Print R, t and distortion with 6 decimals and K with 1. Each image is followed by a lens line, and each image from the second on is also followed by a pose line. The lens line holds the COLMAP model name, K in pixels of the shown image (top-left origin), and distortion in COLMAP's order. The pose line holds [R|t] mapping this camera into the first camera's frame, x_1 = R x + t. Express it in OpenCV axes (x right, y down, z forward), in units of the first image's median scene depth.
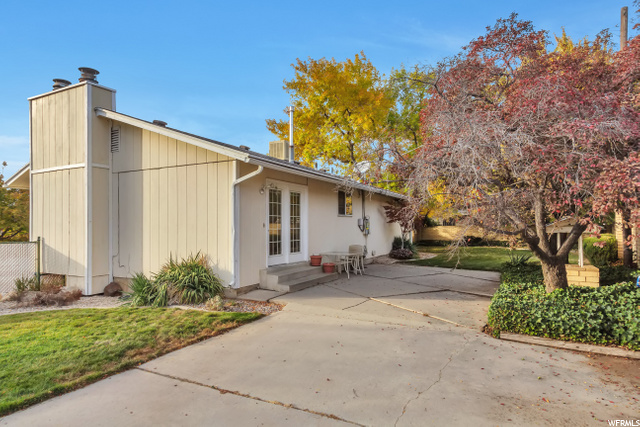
lens RADIAL K [[384.9, 0, 316.0], [0, 384.9, 214.6], [0, 0, 1]] dist [0.004034, 0.001687]
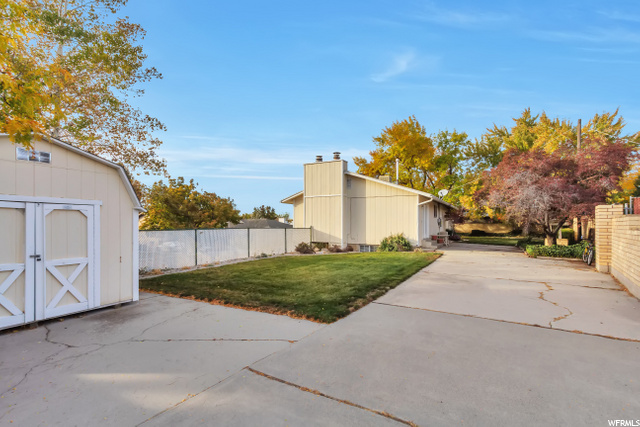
lens RADIAL K [[296.0, 0, 326.2], [0, 296.0, 216.2], [0, 0, 1]] dist [0.009118, -0.001902]
pose [[0.999580, 0.009975, -0.027202, -0.637704], [-0.009756, 0.999919, 0.008166, -0.014033], [0.027282, -0.007897, 0.999597, -0.795770]]
